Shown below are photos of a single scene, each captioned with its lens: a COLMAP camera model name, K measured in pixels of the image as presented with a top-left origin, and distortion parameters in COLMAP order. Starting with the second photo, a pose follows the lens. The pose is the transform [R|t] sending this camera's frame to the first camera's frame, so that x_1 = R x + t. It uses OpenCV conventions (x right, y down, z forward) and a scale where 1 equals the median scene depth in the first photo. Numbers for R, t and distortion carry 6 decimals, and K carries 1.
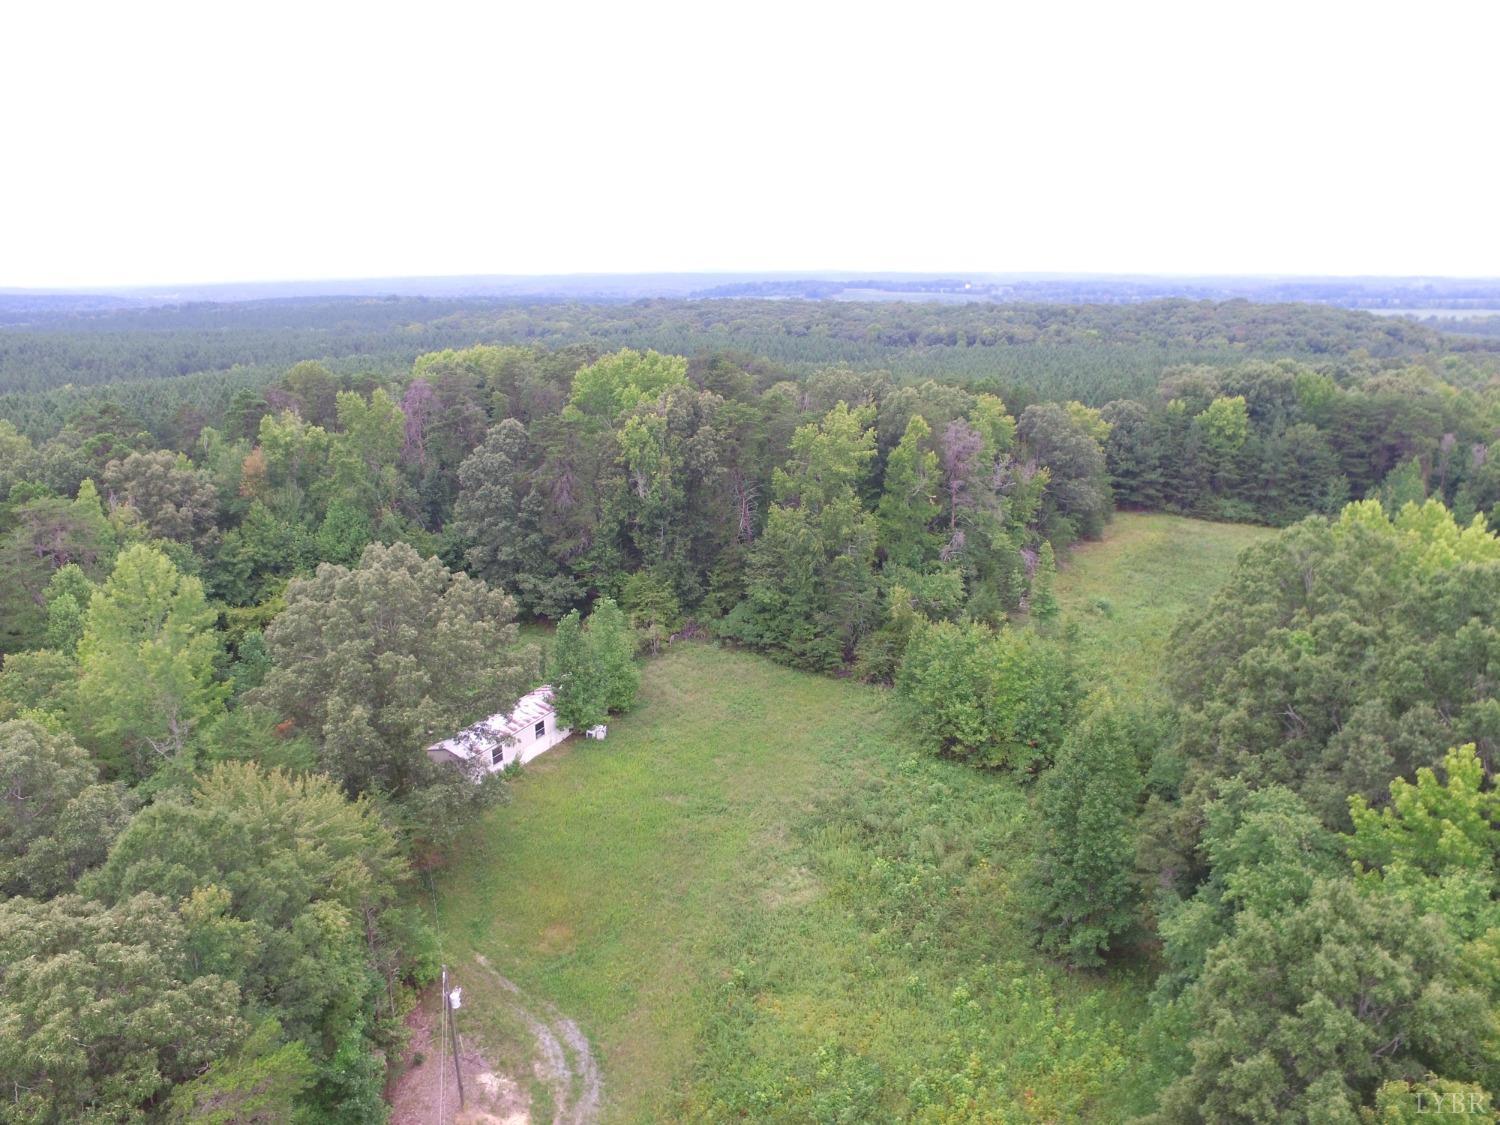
lens RADIAL K [[1011.1, 0, 756.4], [0, 1011.1, 548.5], [0, 0, 1]] dist [-0.124286, 0.092470]
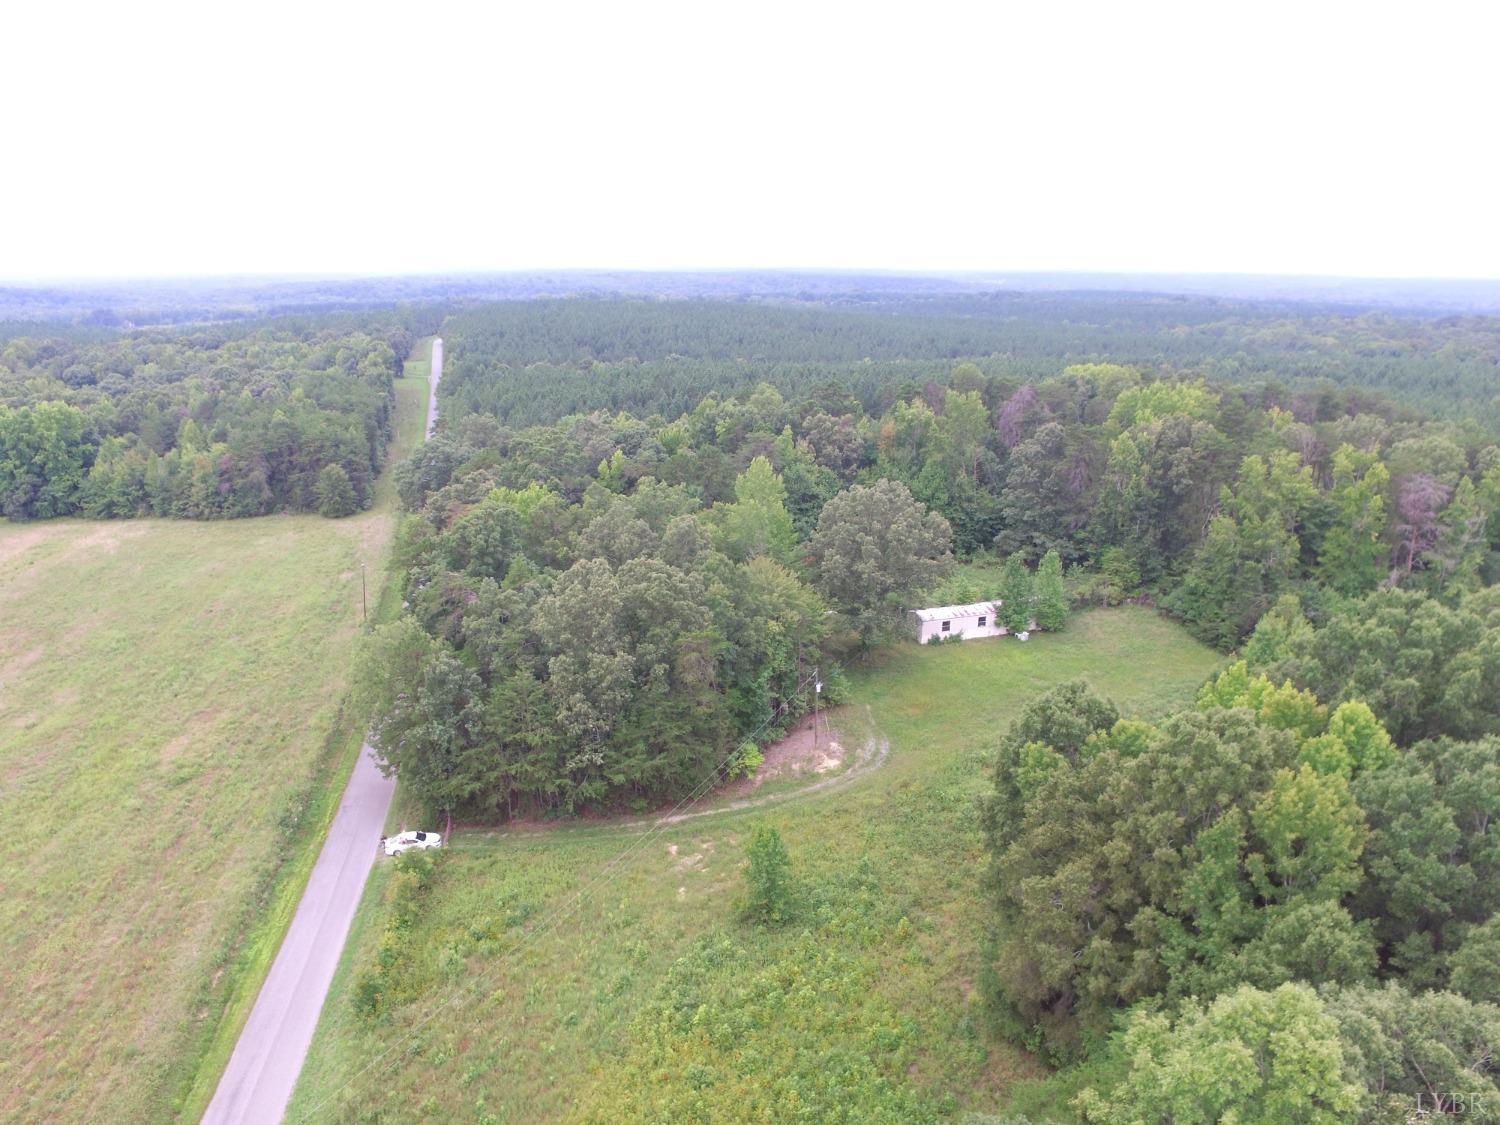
lens RADIAL K [[1011.1, 0, 756.4], [0, 1011.1, 548.5], [0, 0, 1]] dist [-0.124286, 0.092470]
pose [[0.723394, 0.195452, -0.662193, 0.414243], [-0.190645, 0.978352, 0.080505, 0.009148], [0.663593, 0.068007, 0.744997, -0.304670]]
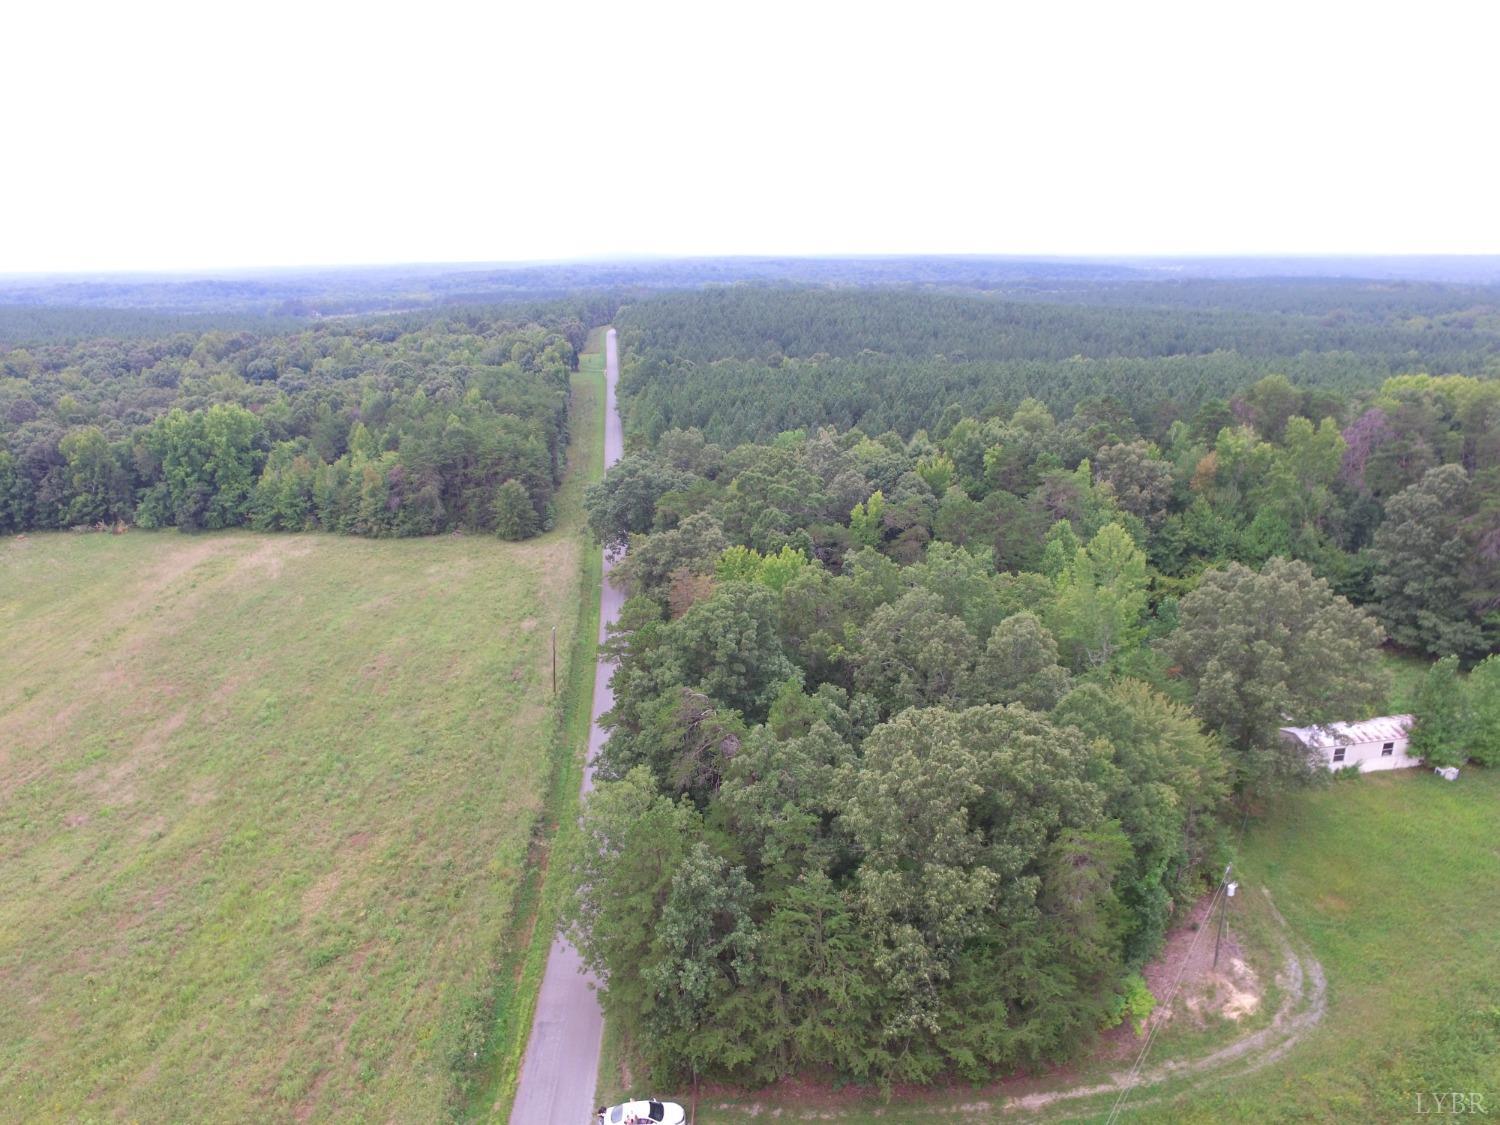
lens RADIAL K [[1011.1, 0, 756.4], [0, 1011.1, 548.5], [0, 0, 1]] dist [-0.124286, 0.092470]
pose [[0.609743, 0.223279, -0.760499, 0.100592], [-0.203662, 0.971421, 0.121916, -0.019916], [0.765986, 0.080547, 0.637791, -0.193774]]
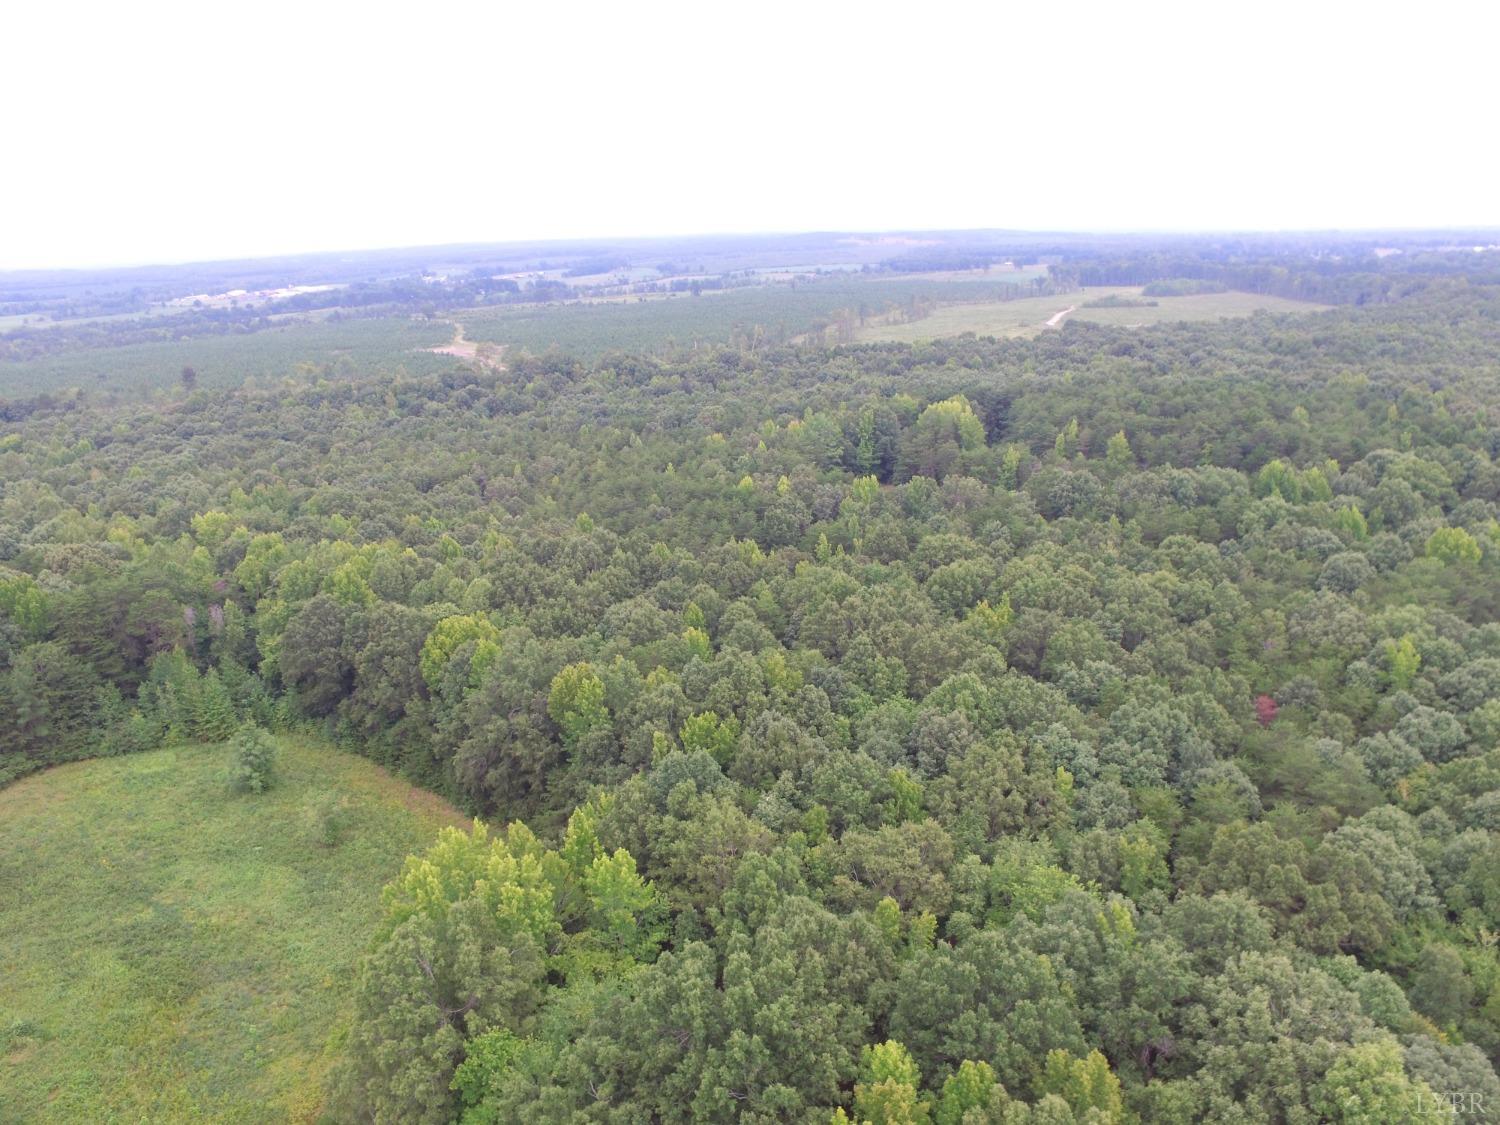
lens RADIAL K [[1011.1, 0, 756.4], [0, 1011.1, 548.5], [0, 0, 1]] dist [-0.124286, 0.092470]
pose [[0.230064, -0.298570, 0.926243, -0.131204], [0.289497, 0.929683, 0.227772, -0.337038], [-0.929119, 0.215742, 0.300322, 0.157270]]
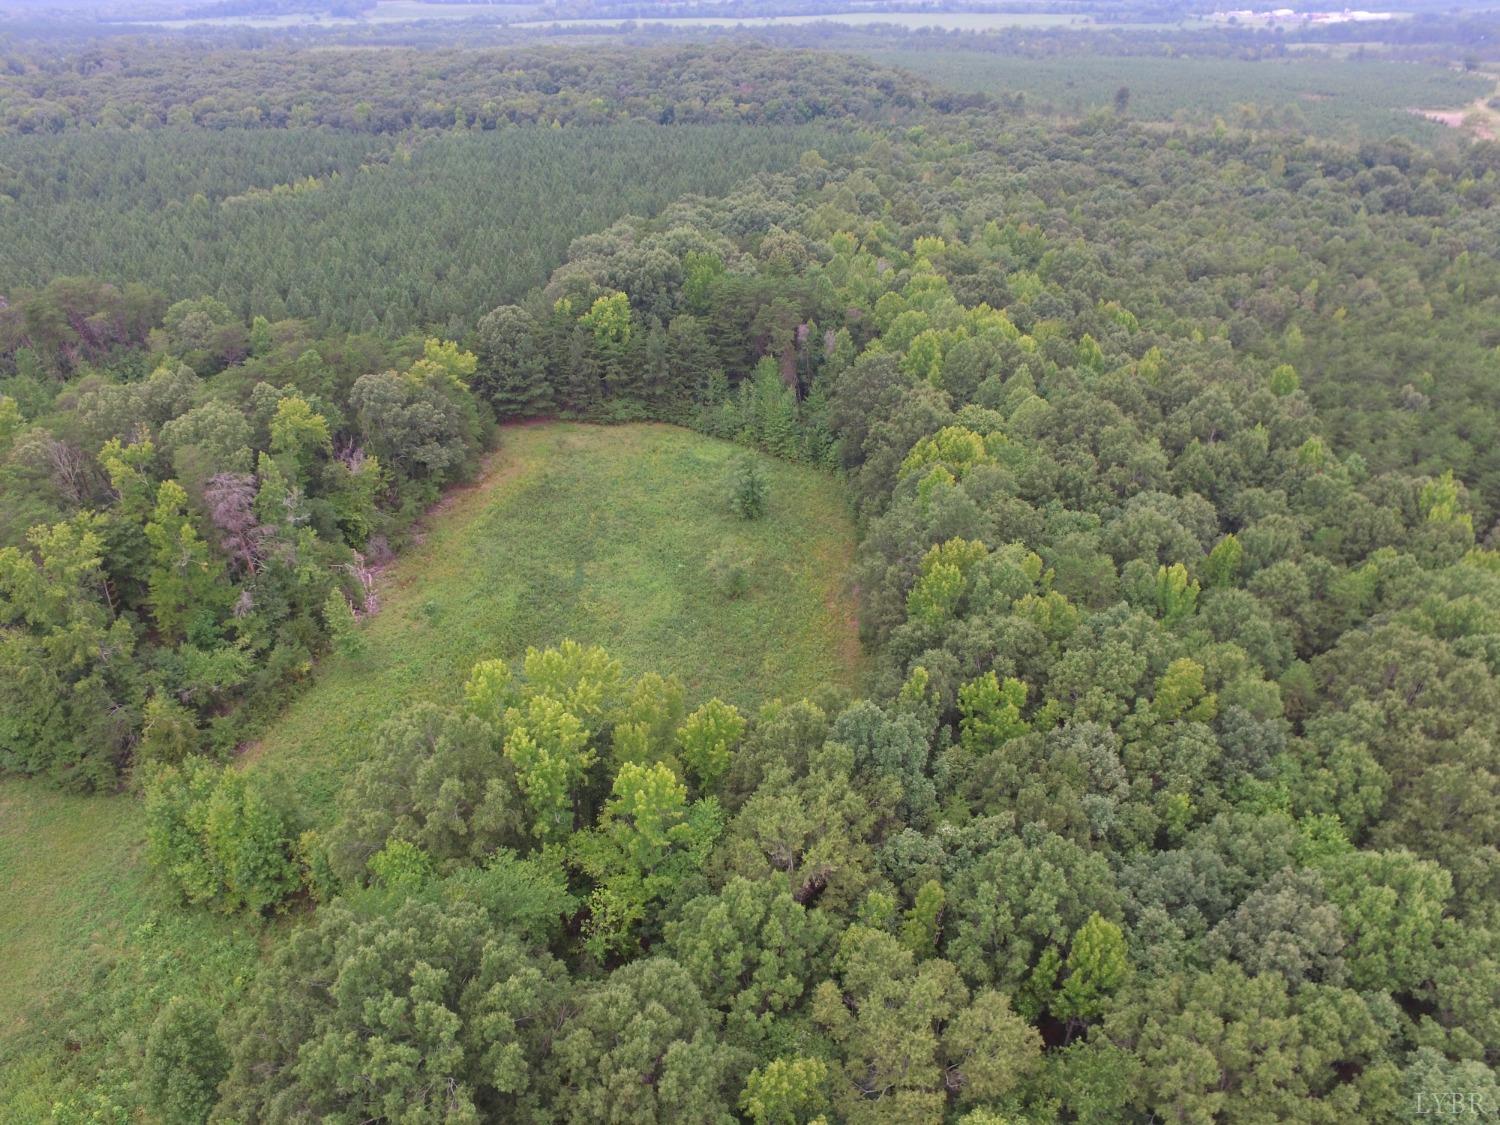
lens RADIAL K [[1011.1, 0, 756.4], [0, 1011.1, 548.5], [0, 0, 1]] dist [-0.124286, 0.092470]
pose [[0.922141, -0.195367, 0.333898, 0.357705], [0.099041, 0.953570, 0.284419, -0.283777], [-0.373961, -0.229205, 0.898676, -0.024716]]
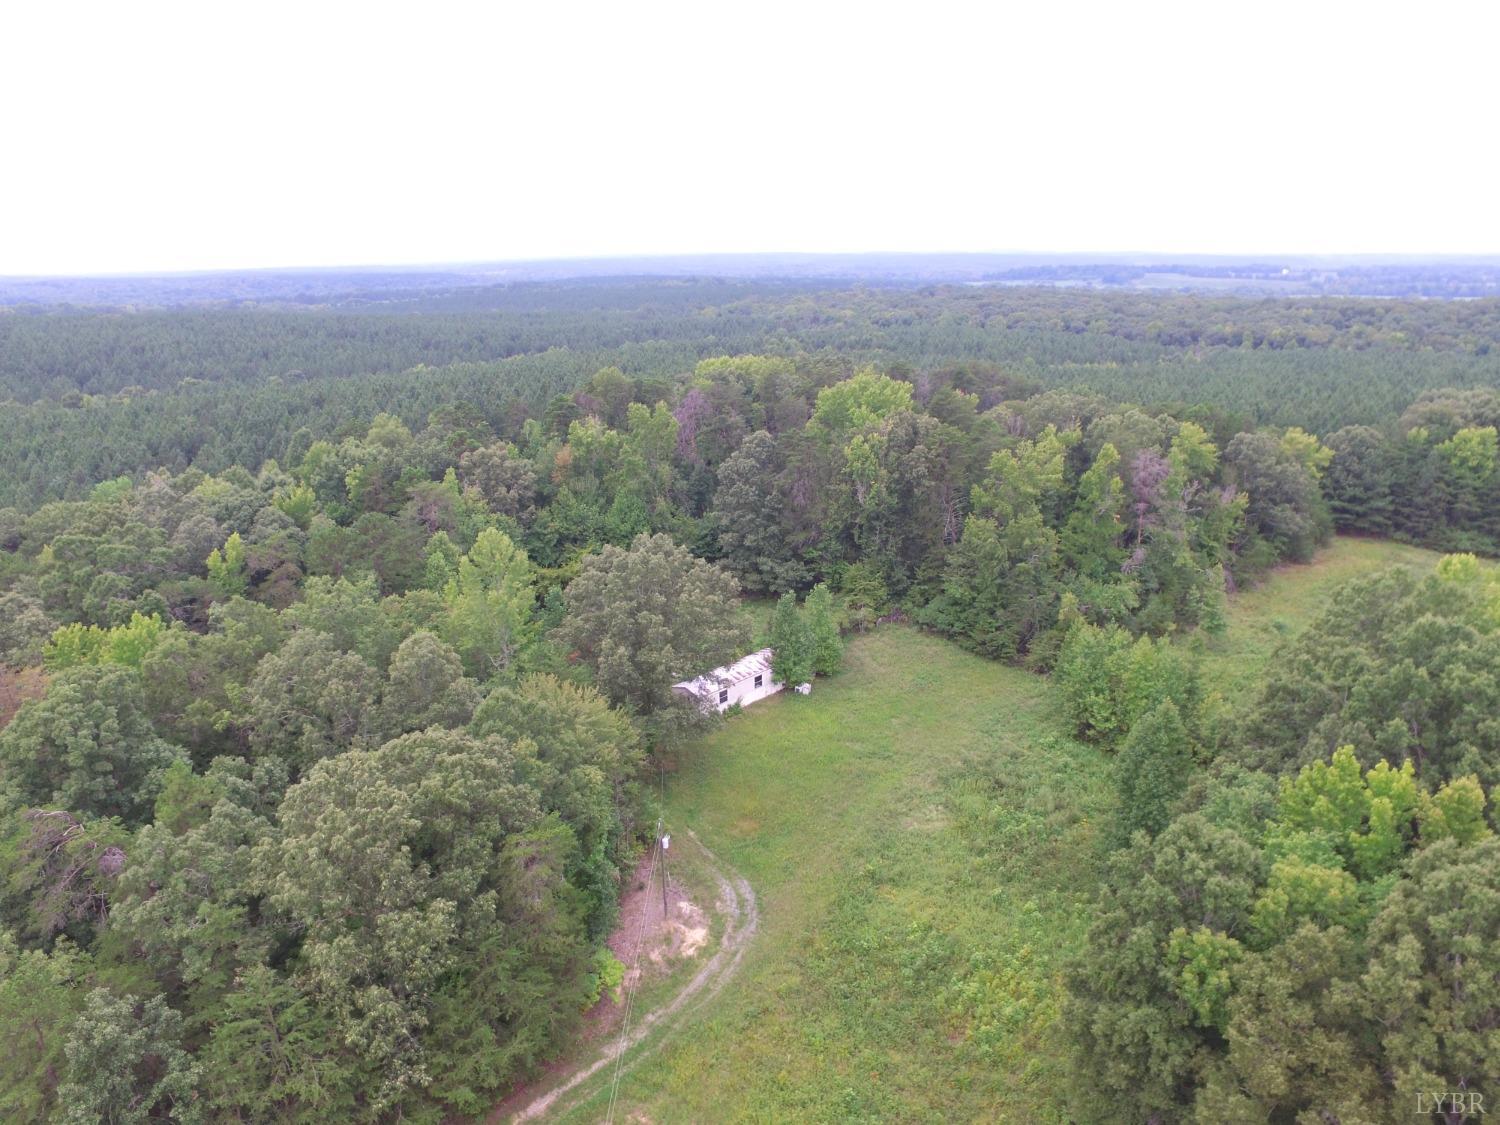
lens RADIAL K [[1011.1, 0, 756.4], [0, 1011.1, 548.5], [0, 0, 1]] dist [-0.124286, 0.092470]
pose [[0.960351, 0.072411, -0.269224, 0.091986], [-0.066888, 0.997320, 0.029645, -0.022027], [0.270649, -0.010462, 0.962621, -0.194039]]
